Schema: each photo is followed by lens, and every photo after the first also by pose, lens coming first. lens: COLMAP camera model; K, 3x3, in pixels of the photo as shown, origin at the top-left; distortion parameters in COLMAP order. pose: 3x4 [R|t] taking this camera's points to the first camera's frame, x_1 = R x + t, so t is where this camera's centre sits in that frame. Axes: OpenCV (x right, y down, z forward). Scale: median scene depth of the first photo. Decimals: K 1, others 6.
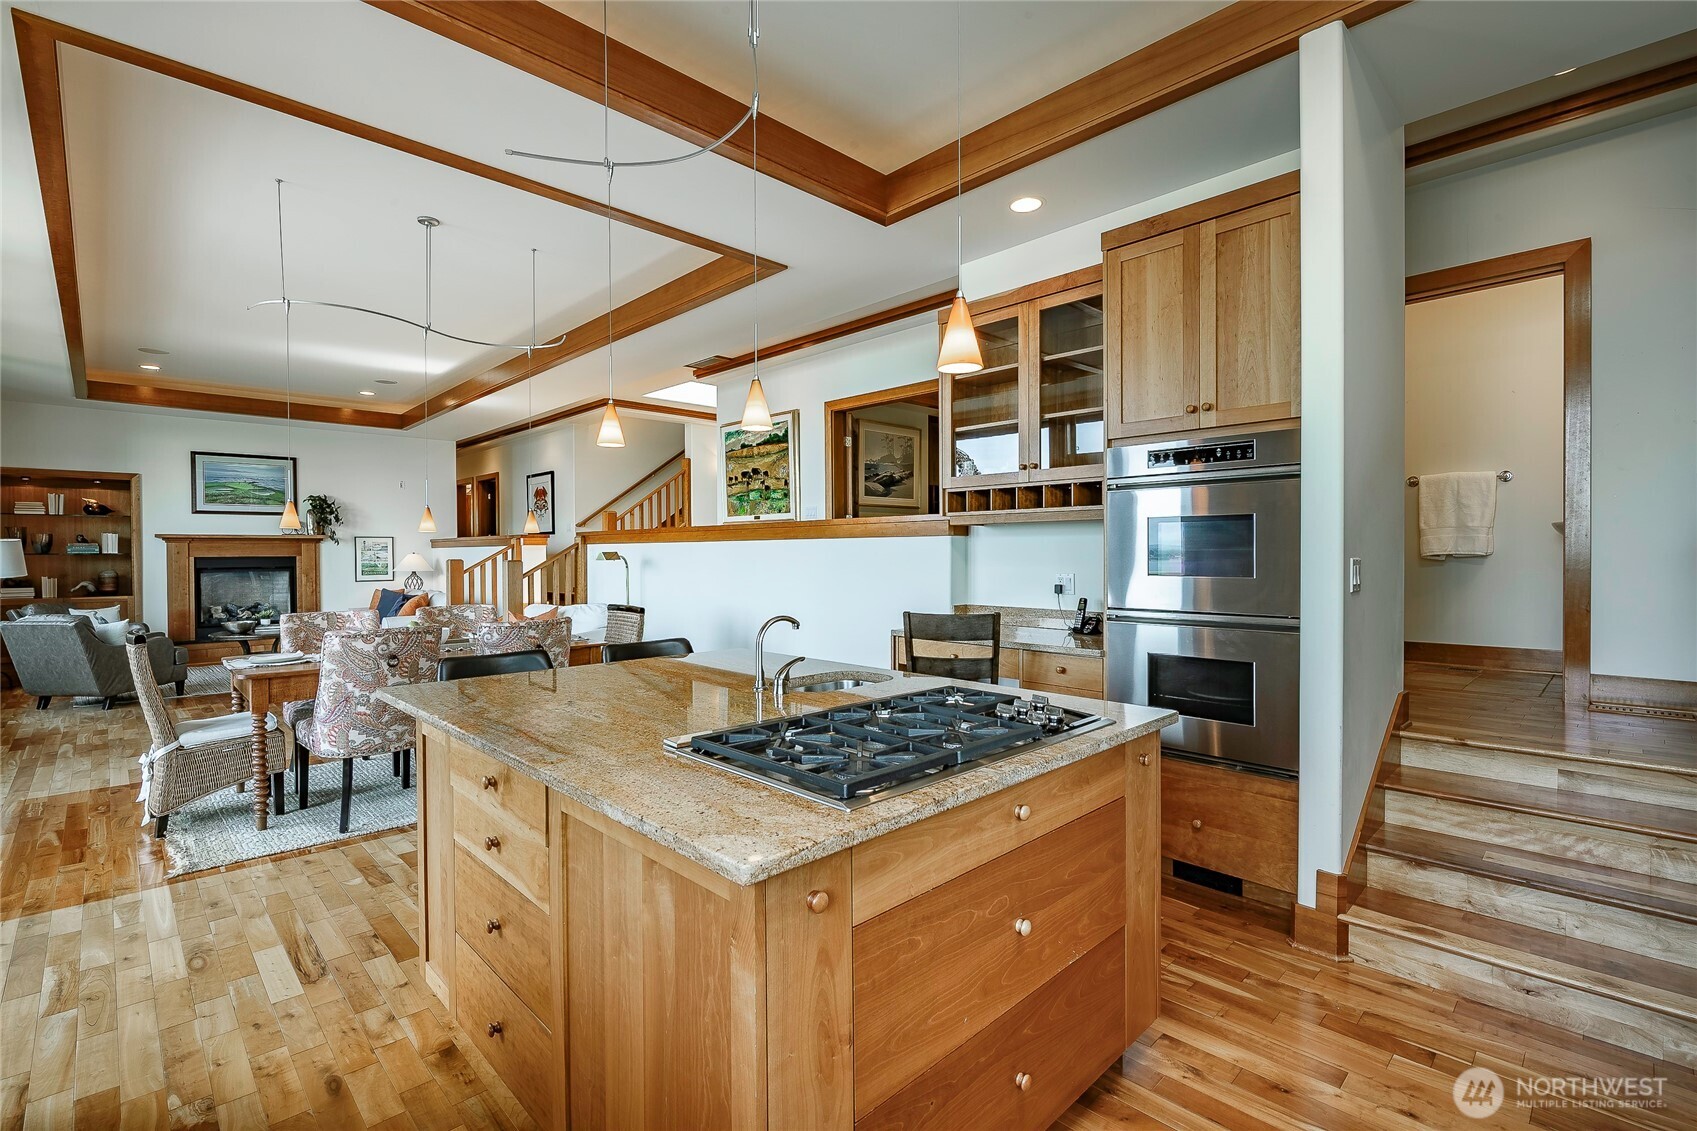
lens RADIAL K [[765.0, 0, 852.4], [0, 765.0, 563.1], [0, 0, 1]] dist [-0.000171, -0.000007]
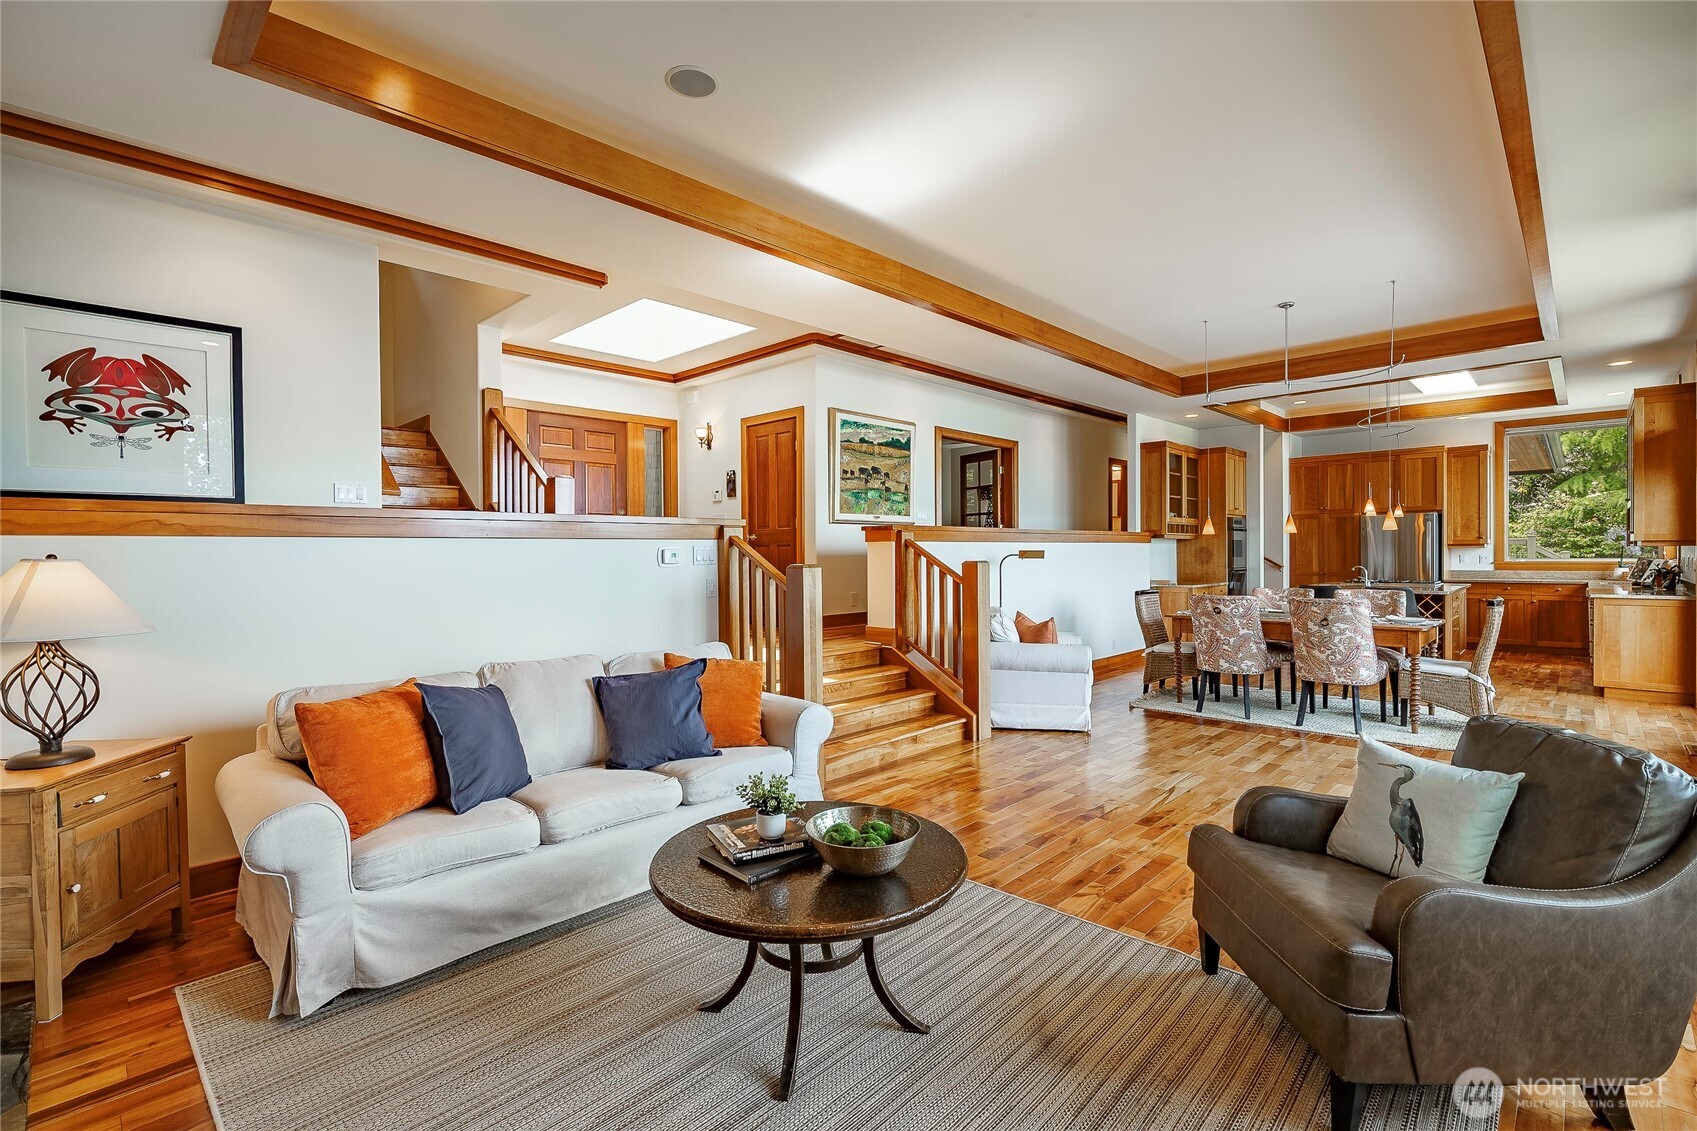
lens RADIAL K [[765.0, 0, 847.8], [0, 765.0, 559.9], [0, 0, 1]] dist [-0.000171, -0.000007]
pose [[-0.034711, -0.010247, 0.999345, -1.148531], [0.020466, 0.999730, 0.010961, -0.017520], [-0.999188, 0.020833, -0.034491, 1.115206]]
